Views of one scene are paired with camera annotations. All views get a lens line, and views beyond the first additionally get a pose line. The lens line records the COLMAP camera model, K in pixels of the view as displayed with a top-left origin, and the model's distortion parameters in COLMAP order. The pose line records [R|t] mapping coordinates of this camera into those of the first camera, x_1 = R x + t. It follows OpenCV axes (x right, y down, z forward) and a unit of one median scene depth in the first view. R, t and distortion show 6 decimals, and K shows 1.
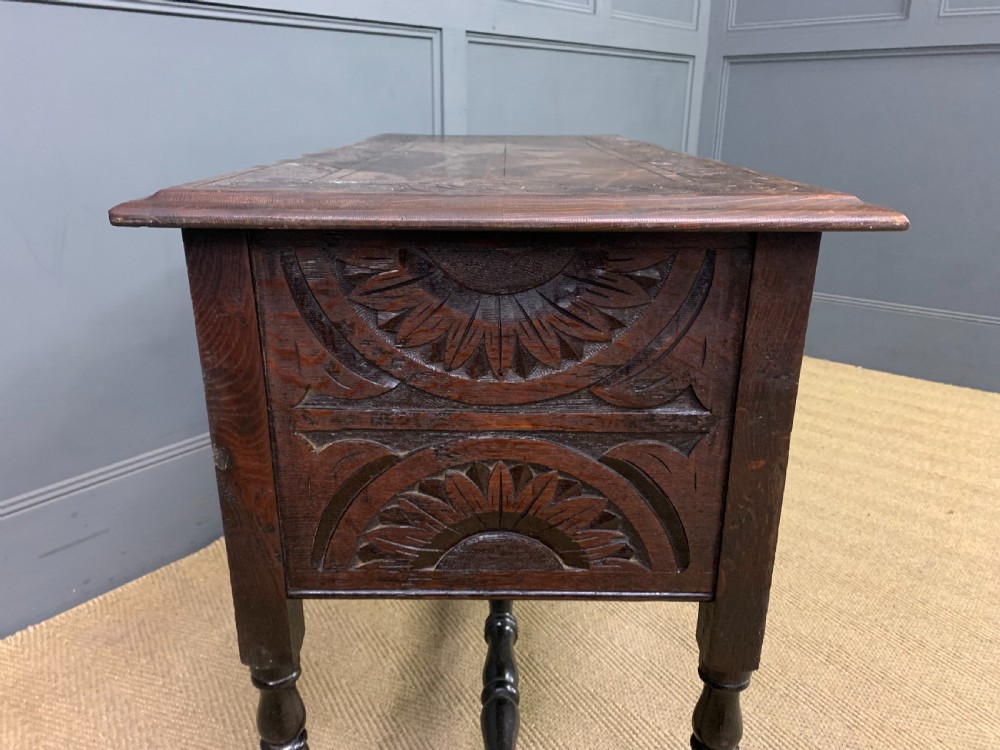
lens RADIAL K [[761.7, 0, 490.3], [0, 761.7, 384.2], [0, 0, 1]] dist [0.030483, -0.019726]
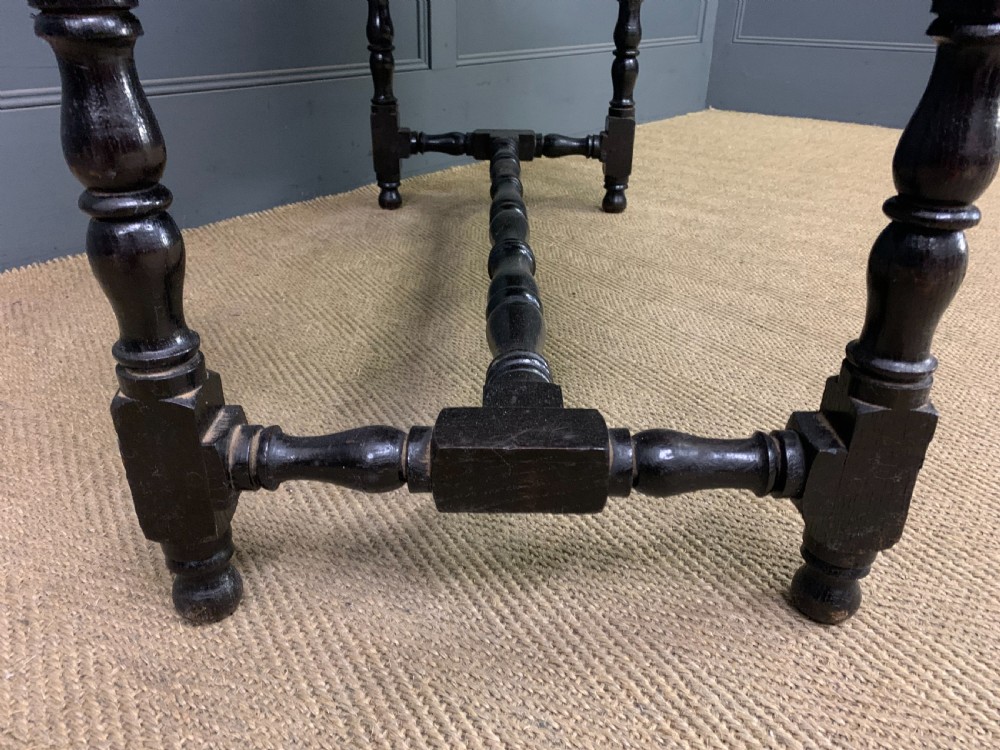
lens RADIAL K [[761.7, 0, 502.4], [0, 761.7, 371.3], [0, 0, 1]] dist [0.030483, -0.019726]
pose [[0.999389, 0.001714, 0.034912, -0.028495], [-0.005673, 0.993507, 0.113626, 0.510006], [-0.034490, -0.113755, 0.992910, 0.436292]]
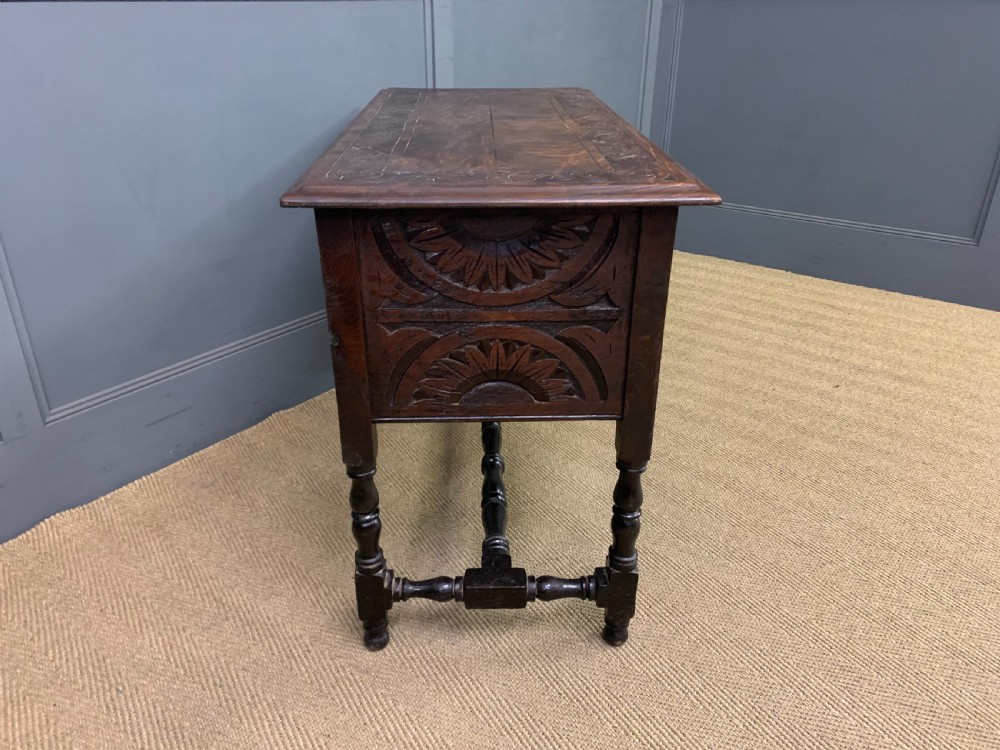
lens RADIAL K [[761.7, 0, 491.0], [0, 761.7, 357.2], [0, 0, 1]] dist [0.030483, -0.019726]
pose [[0.999294, -0.017498, 0.033235, -0.049728], [0.014498, 0.995974, 0.088458, -0.007951], [-0.034649, -0.087914, 0.995525, -0.598046]]
